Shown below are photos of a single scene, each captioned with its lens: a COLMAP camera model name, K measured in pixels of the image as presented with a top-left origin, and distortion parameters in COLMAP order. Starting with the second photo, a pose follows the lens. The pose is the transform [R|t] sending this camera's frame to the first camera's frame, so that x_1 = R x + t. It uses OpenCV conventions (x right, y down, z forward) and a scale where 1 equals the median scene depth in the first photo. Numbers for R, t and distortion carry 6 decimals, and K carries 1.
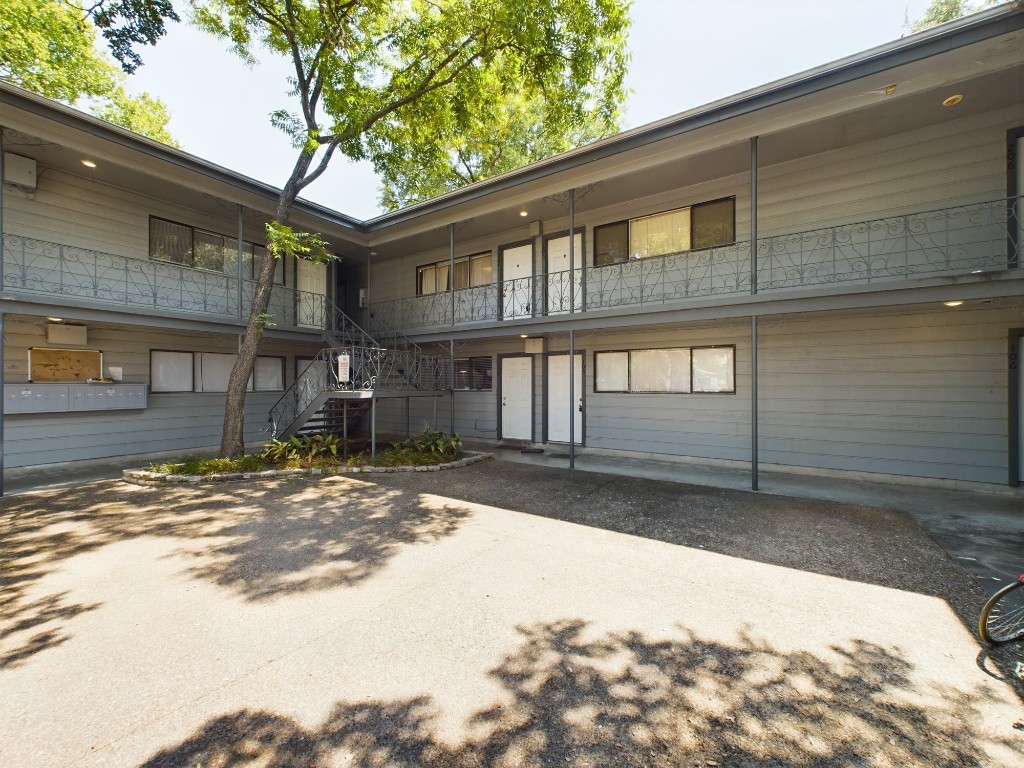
lens RADIAL K [[416.5, 0, 518.5], [0, 416.5, 382.9], [0, 0, 1]] dist [0.001597, -0.000124]
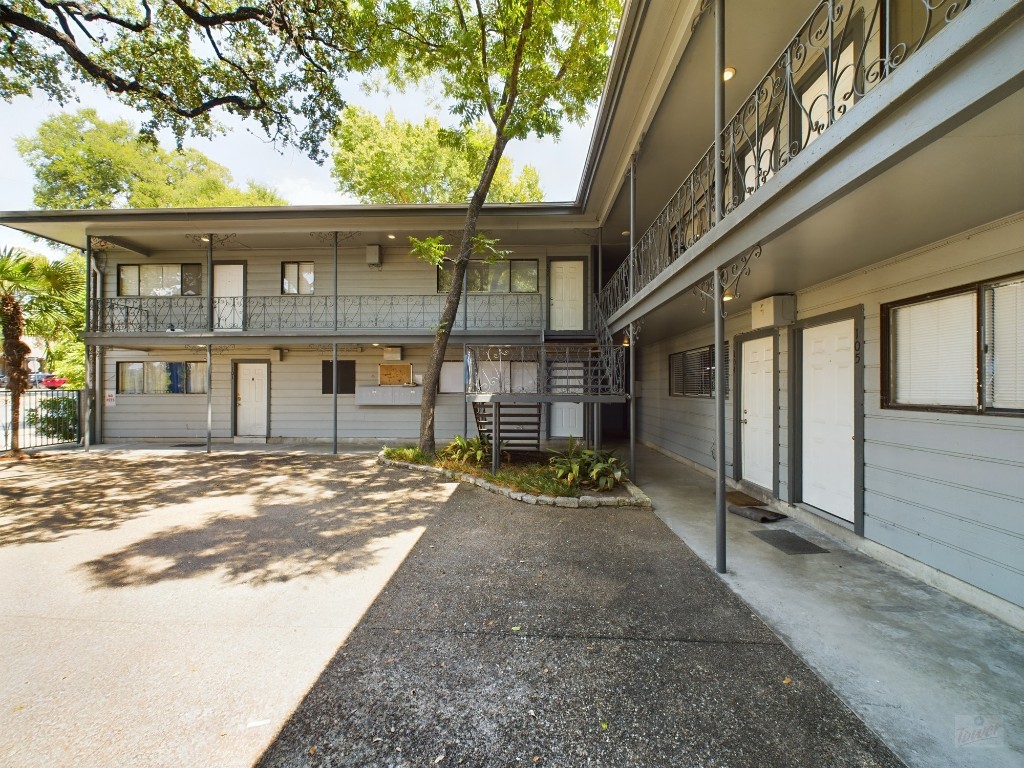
lens RADIAL K [[416.5, 0, 513.8], [0, 416.5, 386.4], [0, 0, 1]] dist [0.001597, -0.000124]
pose [[0.508425, -0.002240, -0.861103, 0.619691], [-0.000149, 0.999996, -0.002689, 0.006846], [0.861106, 0.001495, 0.508423, 0.874032]]
